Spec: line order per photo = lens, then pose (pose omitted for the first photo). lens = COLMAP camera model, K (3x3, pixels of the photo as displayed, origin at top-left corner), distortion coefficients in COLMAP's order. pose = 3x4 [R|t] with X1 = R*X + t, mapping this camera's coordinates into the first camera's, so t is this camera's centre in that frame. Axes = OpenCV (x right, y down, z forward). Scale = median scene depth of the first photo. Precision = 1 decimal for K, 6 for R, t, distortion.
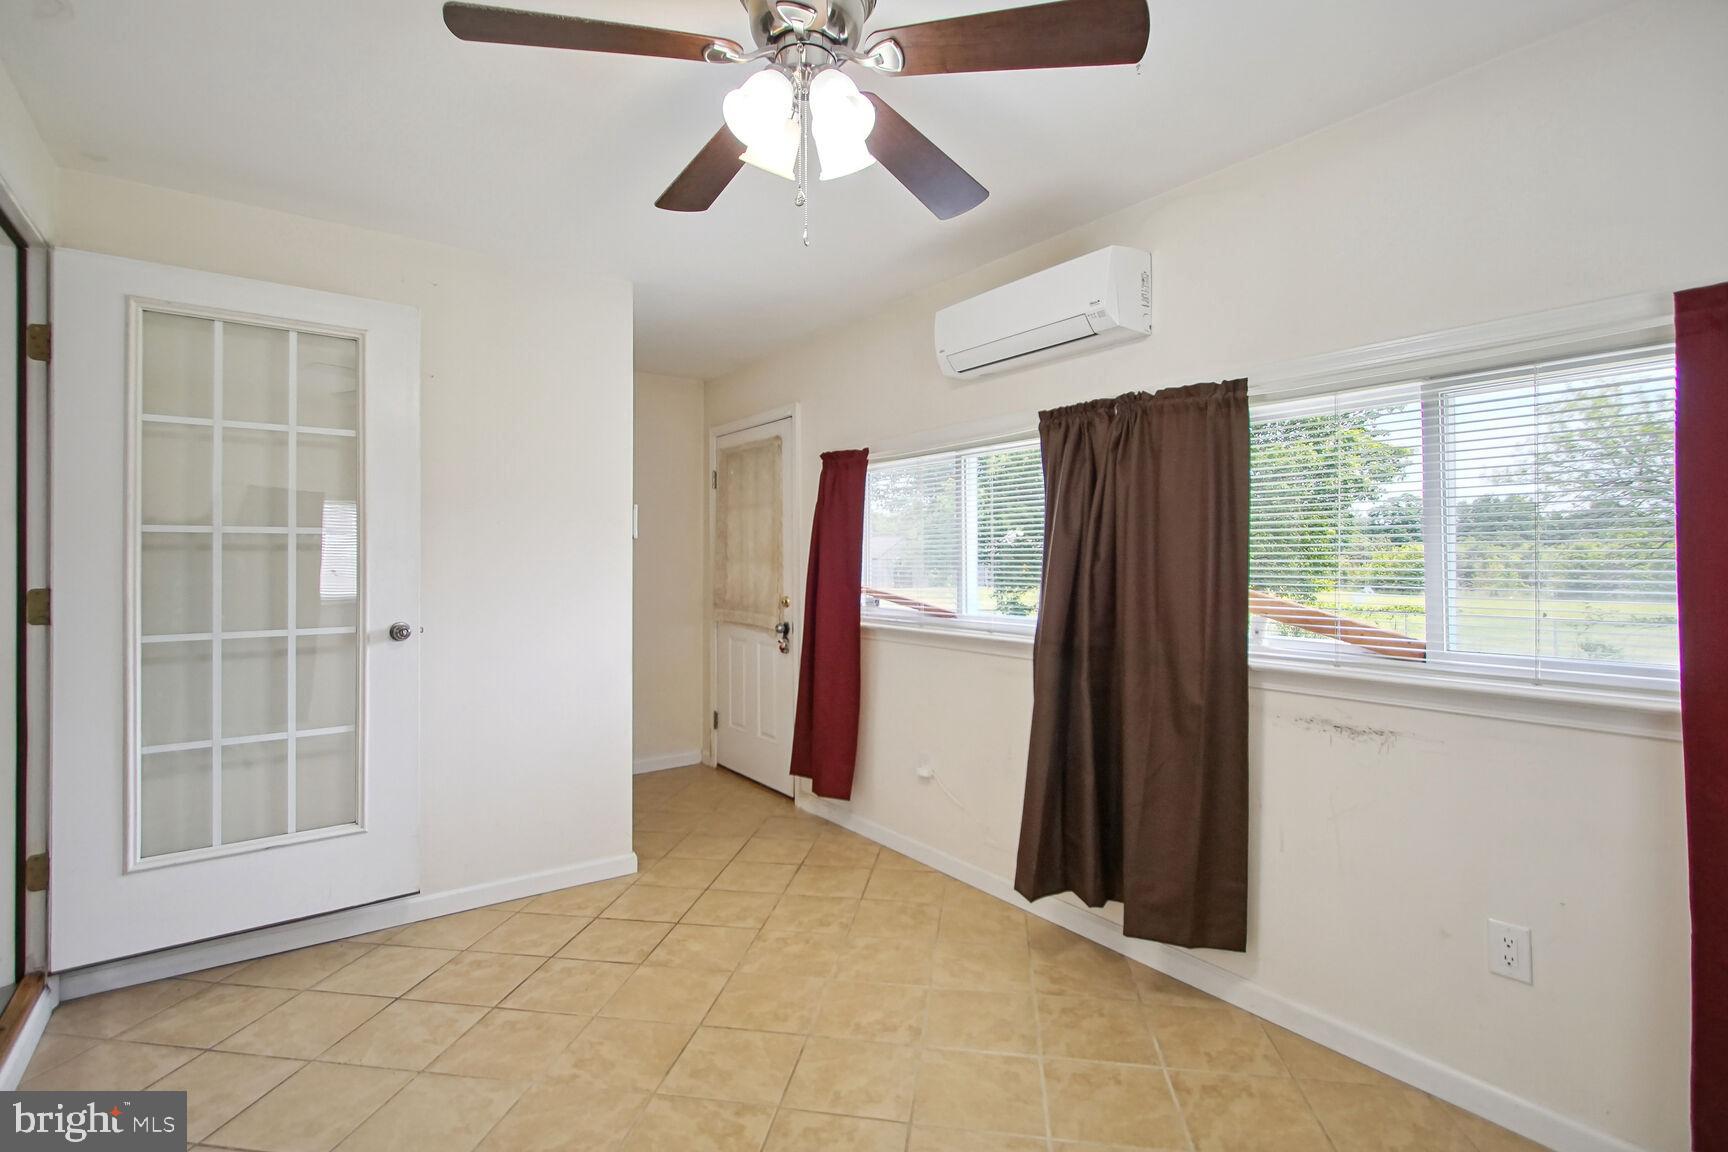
lens RADIAL K [[761.3, 0, 874.2], [0, 761.3, 565.3], [0, 0, 1]] dist [-0.013341, 0.003510]
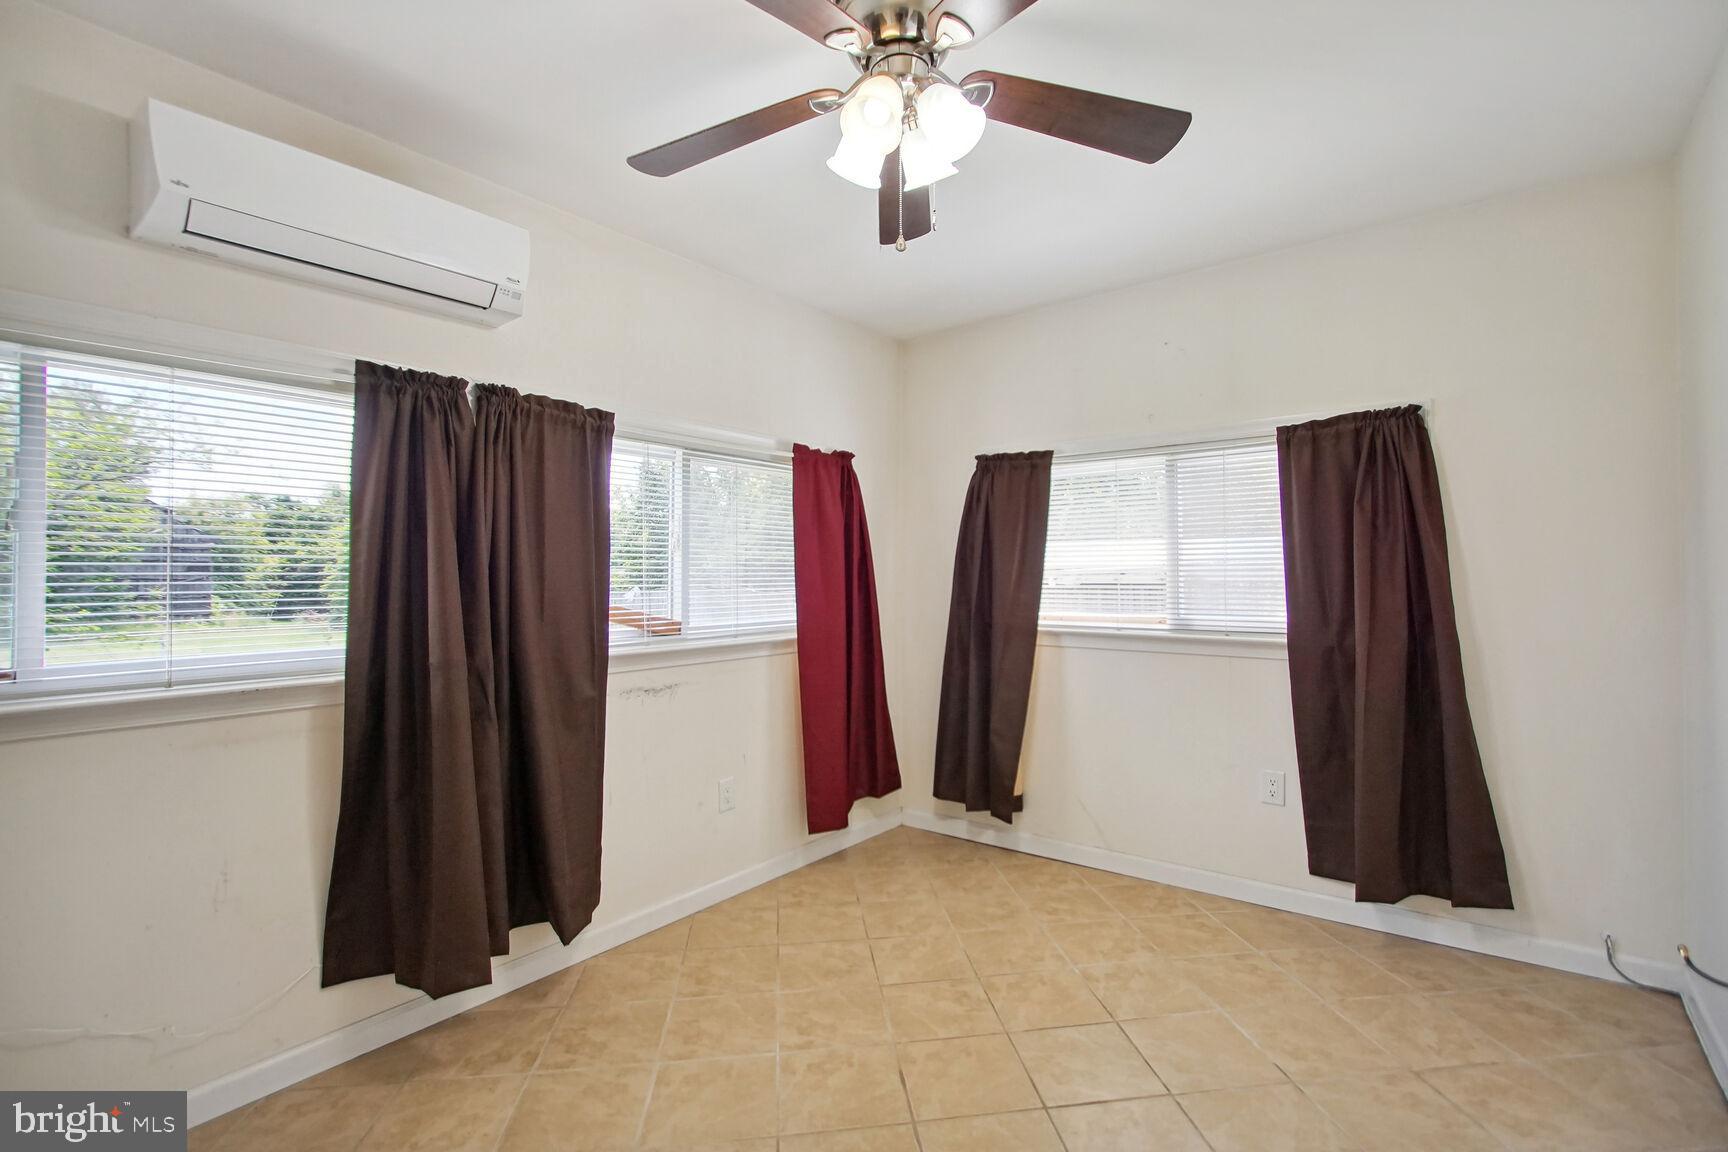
lens RADIAL K [[761.3, 0, 853.9], [0, 761.3, 561.2], [0, 0, 1]] dist [-0.013341, 0.003510]
pose [[-0.205765, 0.011455, 0.978534, -0.779205], [0.000117, 0.999932, -0.011681, -0.000832], [-0.978601, -0.002289, -0.205752, 0.907643]]
